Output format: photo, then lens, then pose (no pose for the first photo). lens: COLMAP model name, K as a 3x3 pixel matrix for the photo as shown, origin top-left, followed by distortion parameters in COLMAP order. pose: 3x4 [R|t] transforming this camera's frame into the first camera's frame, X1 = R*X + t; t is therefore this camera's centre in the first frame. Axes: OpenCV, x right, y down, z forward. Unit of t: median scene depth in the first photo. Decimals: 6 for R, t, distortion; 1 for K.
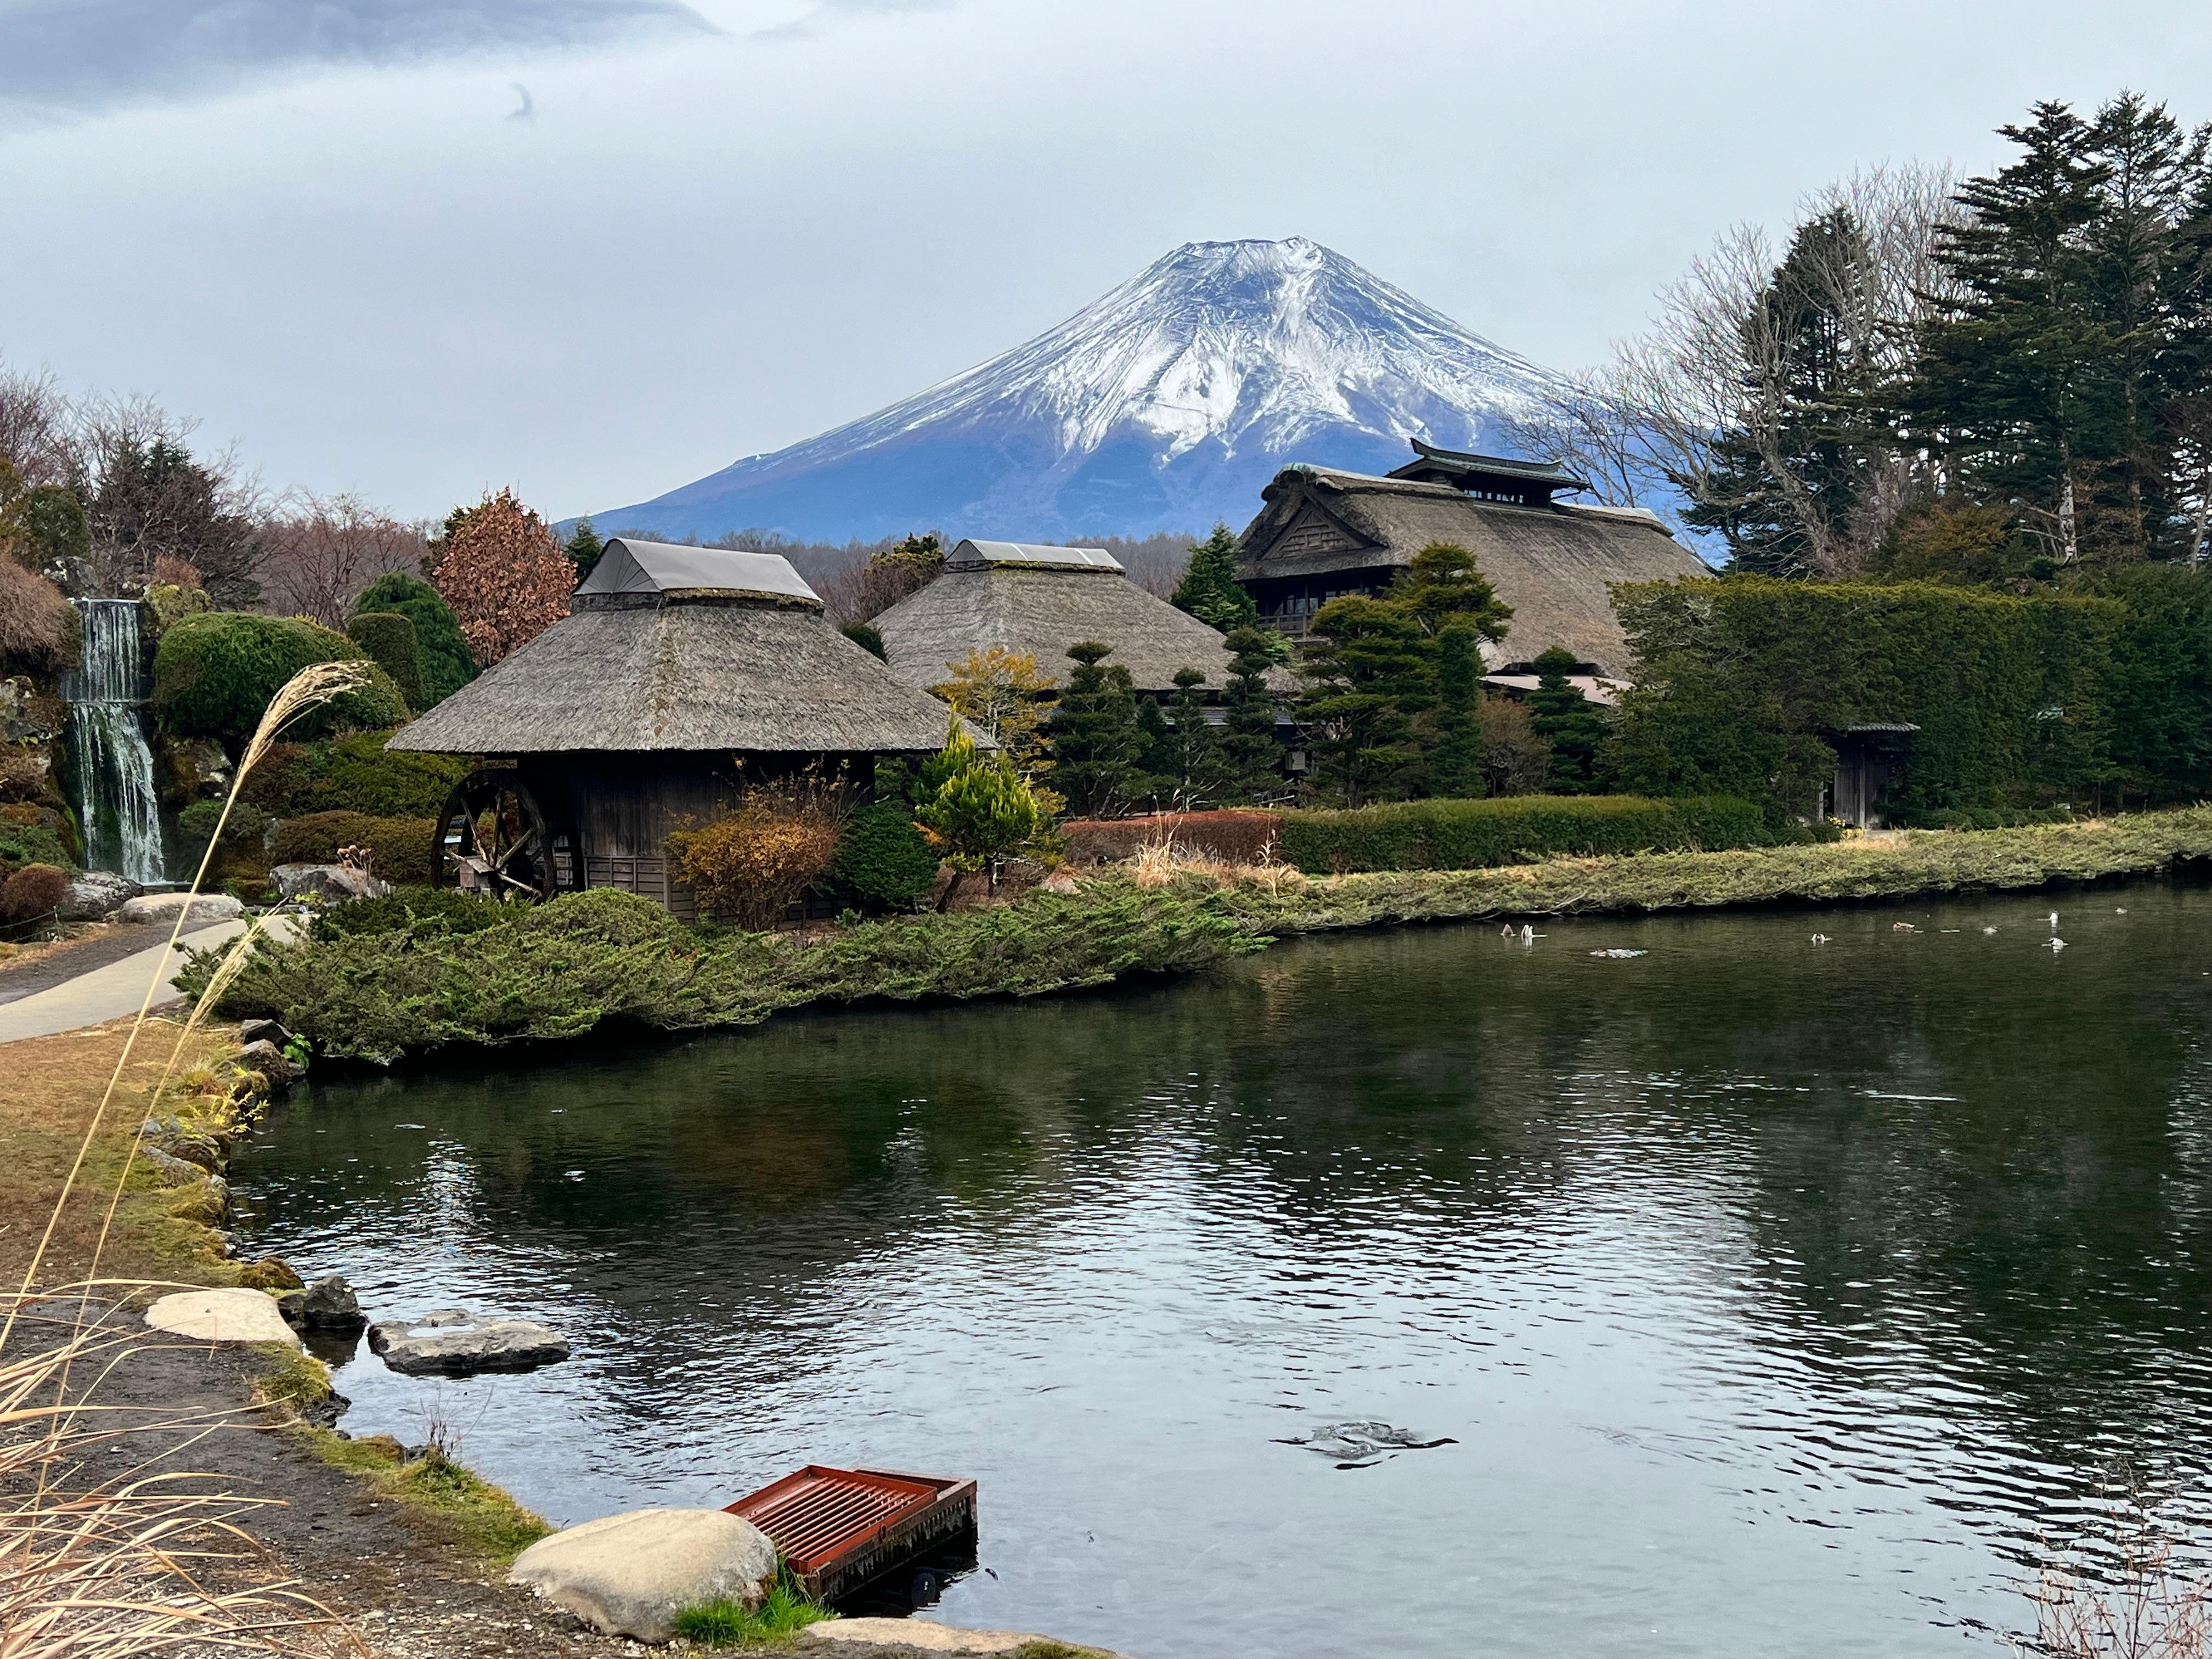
lens RADIAL K [[2473.8, 0, 1106.6], [0, 2473.8, 813.9], [0, 0, 1]] dist [0.031820, 0.000000]
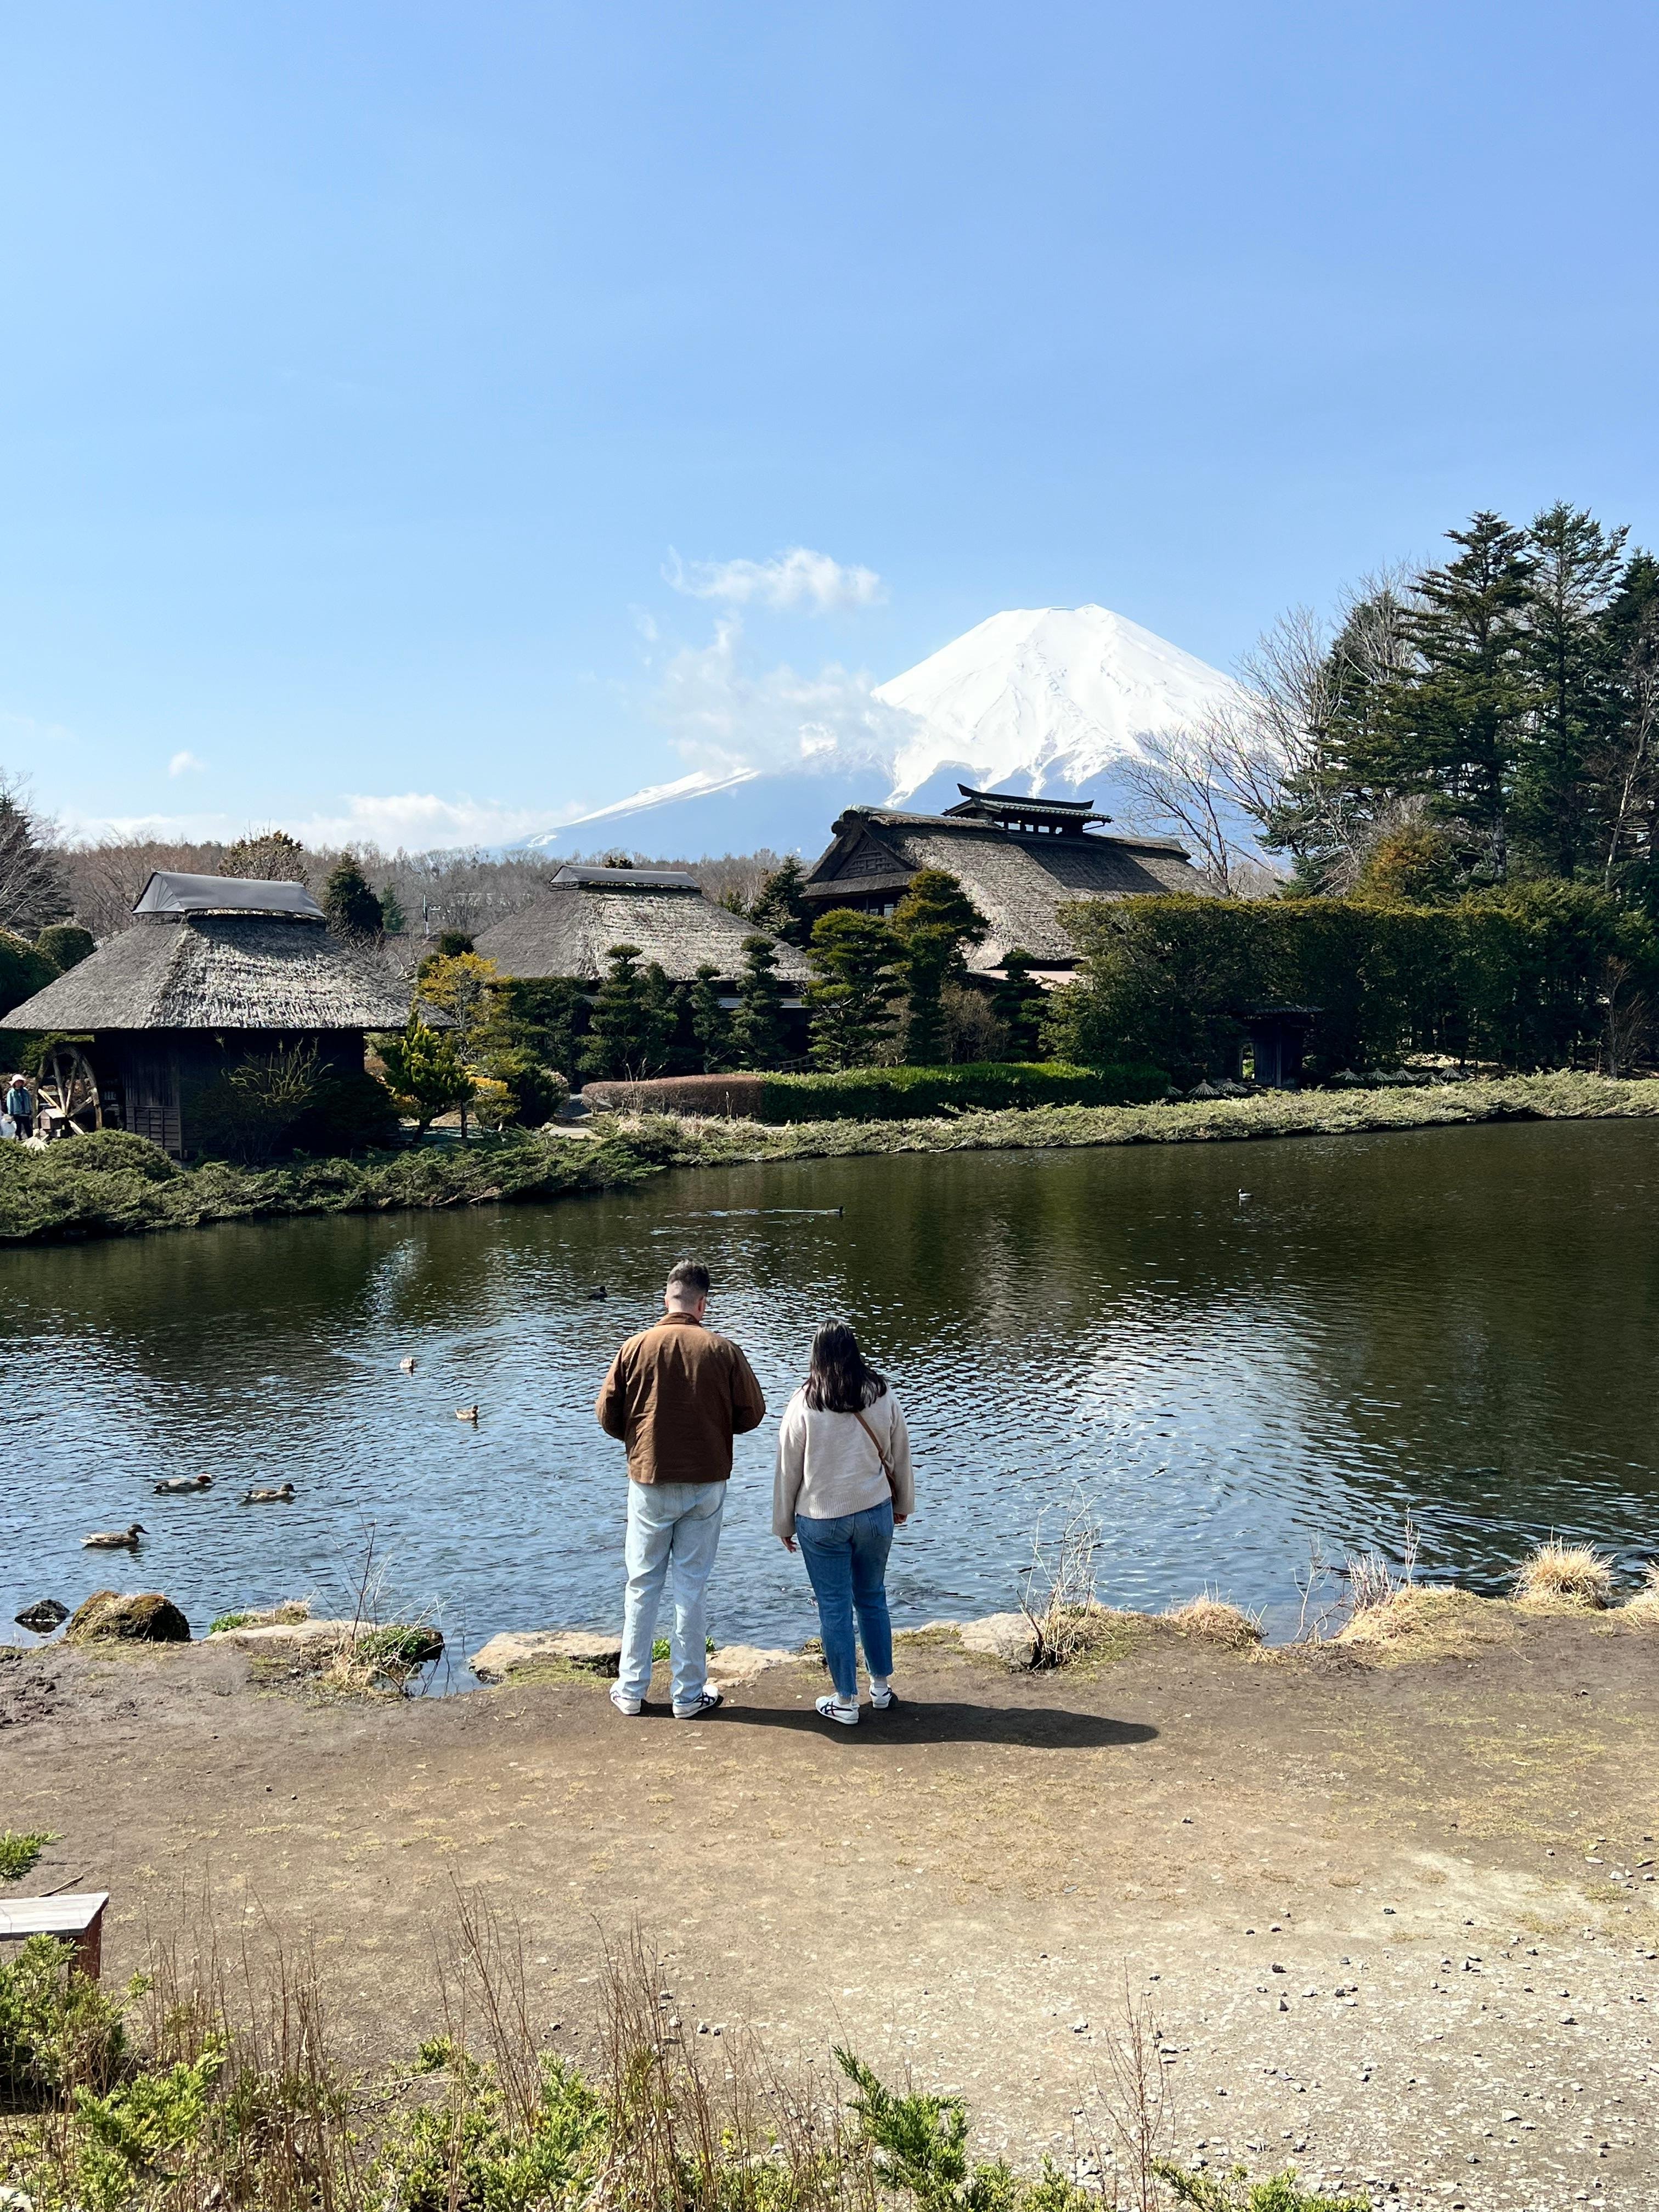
lens RADIAL K [[2004.3, 0, 845.5], [0, 2004.3, 1114.0], [0, 0, 1]] dist [0.040923, -0.052855]
pose [[0.998944, 0.002121, -0.045902, 0.140923], [-0.001268, 0.999826, 0.018618, -0.000009], [0.045934, -0.018541, 0.998772, -0.052471]]
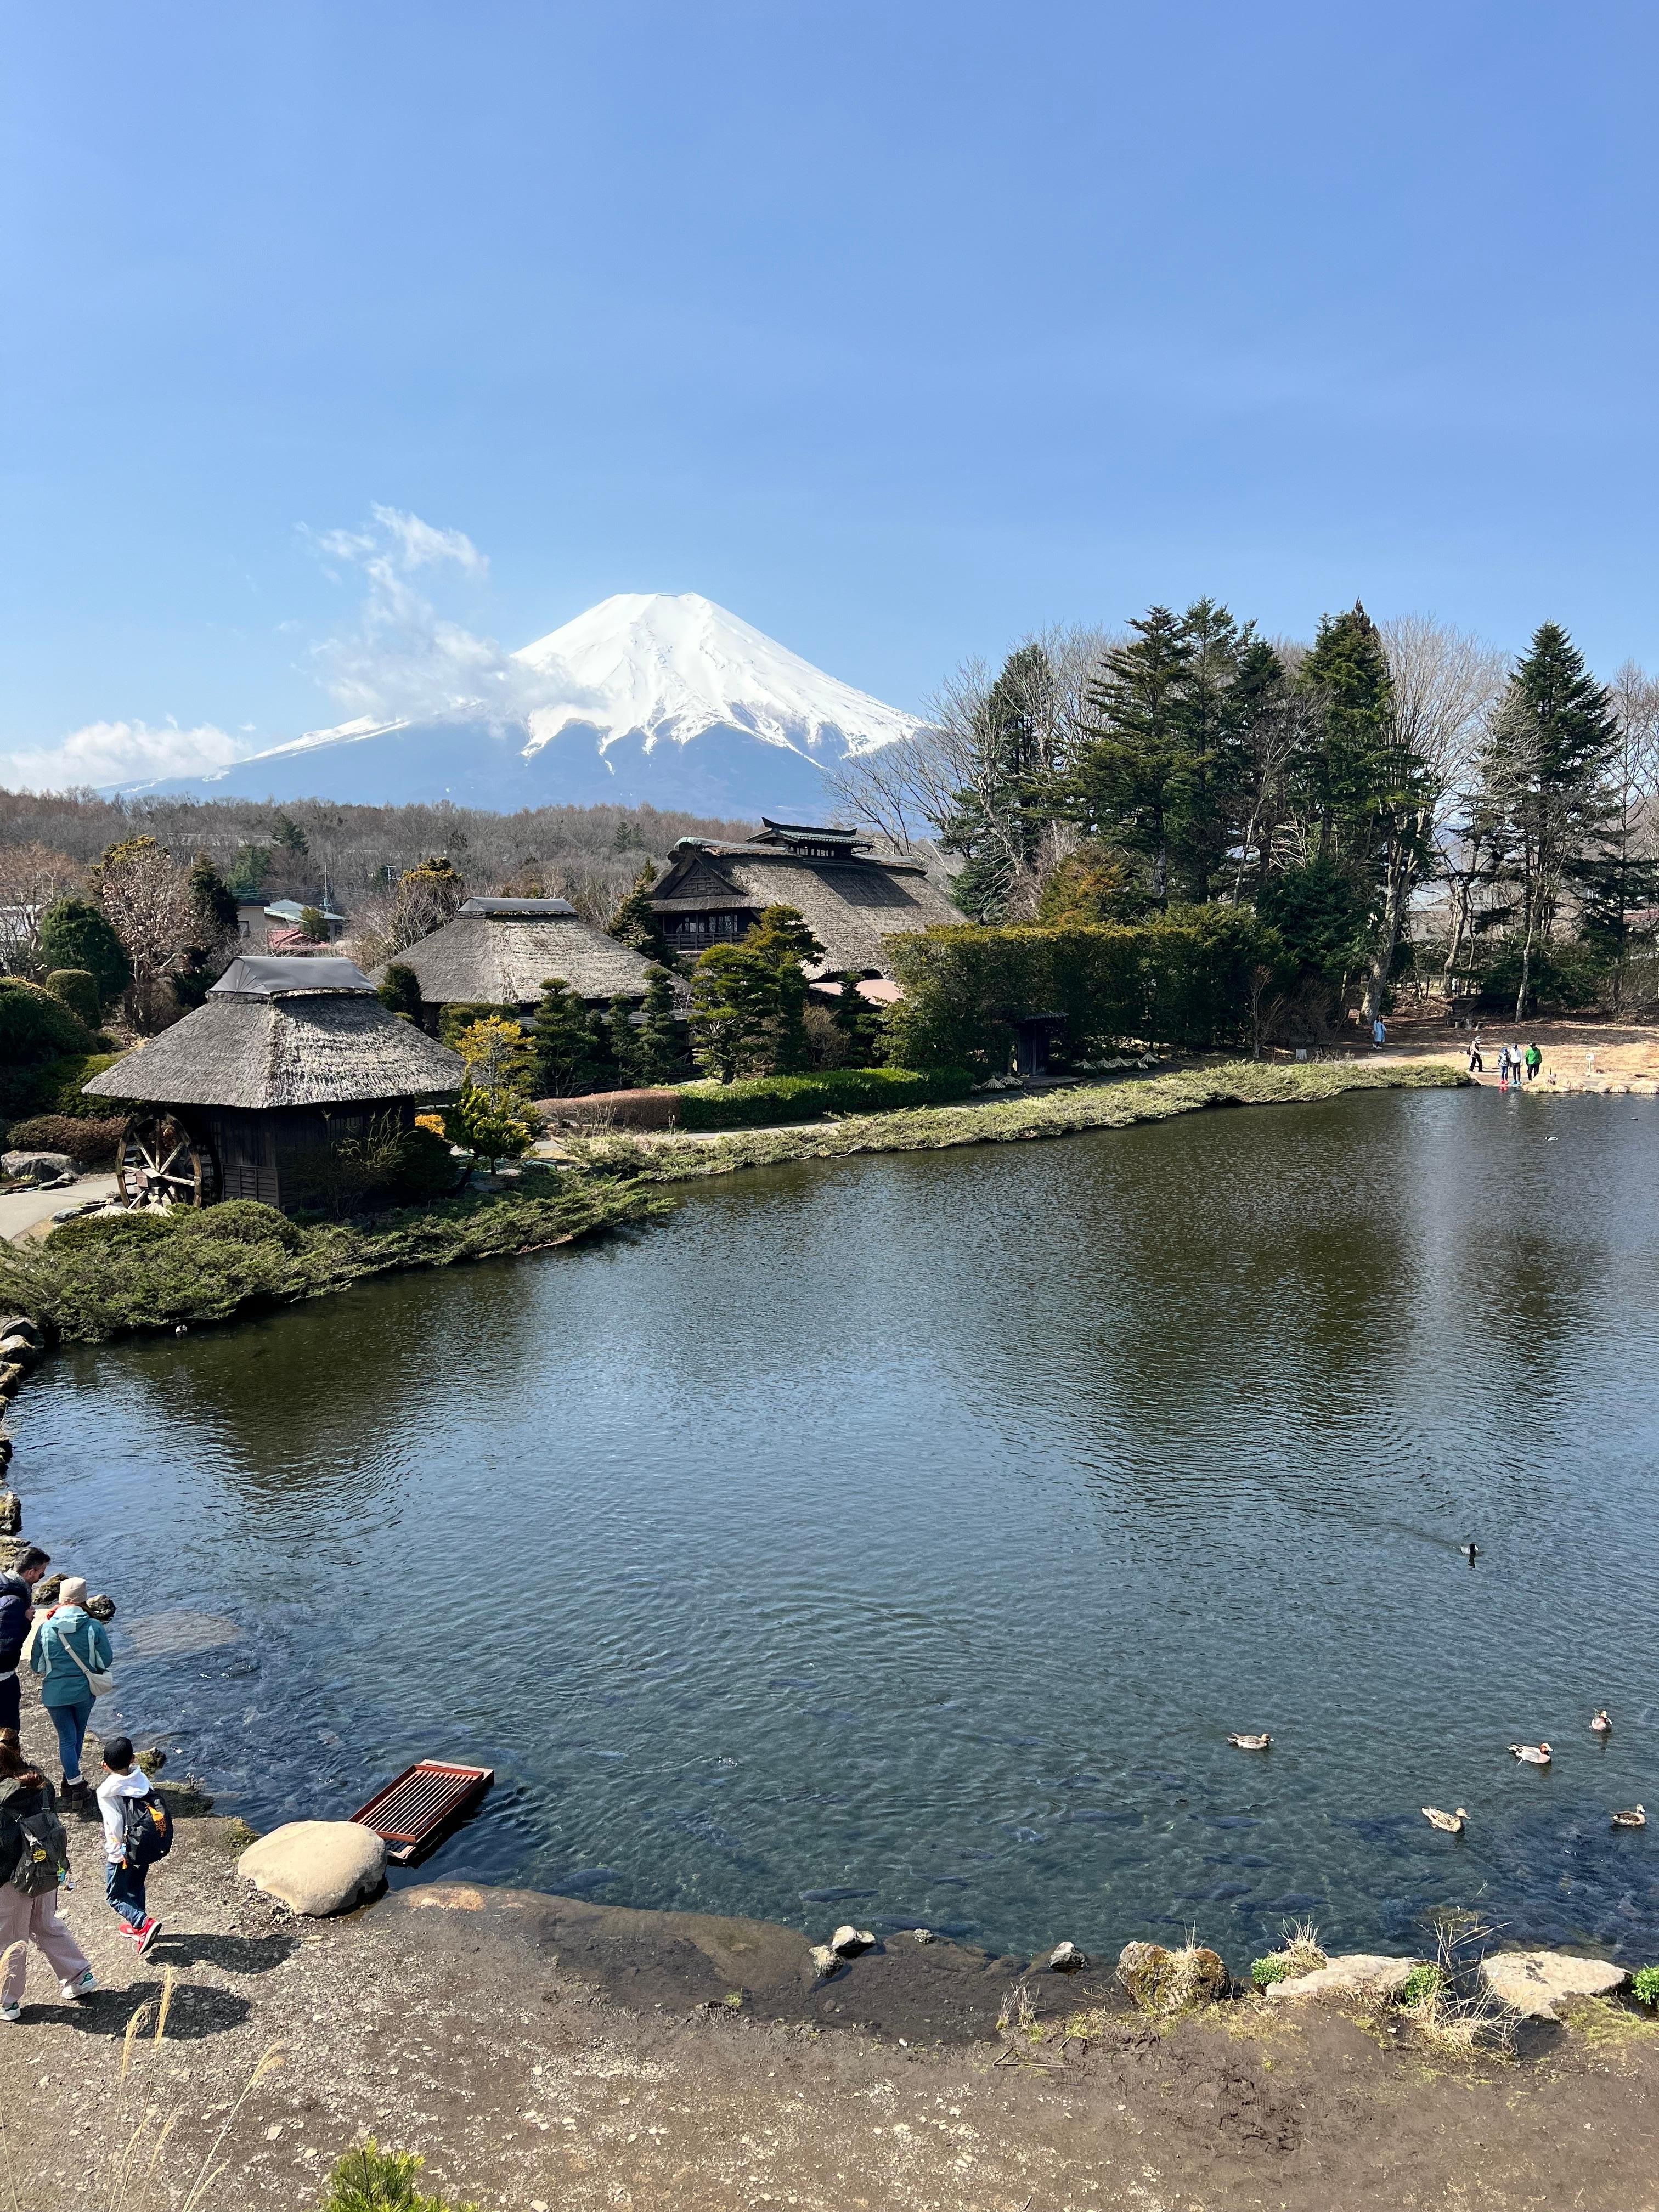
lens RADIAL K [[1615.1, 0, 843.1], [0, 1615.1, 1150.4], [0, 0, 1]] dist [0.032089, -0.011056]
pose [[0.986029, -0.012910, 0.166075, 0.001505], [-0.004204, 0.994746, 0.102286, -0.059254], [-0.166523, -0.101555, 0.980794, -0.033826]]
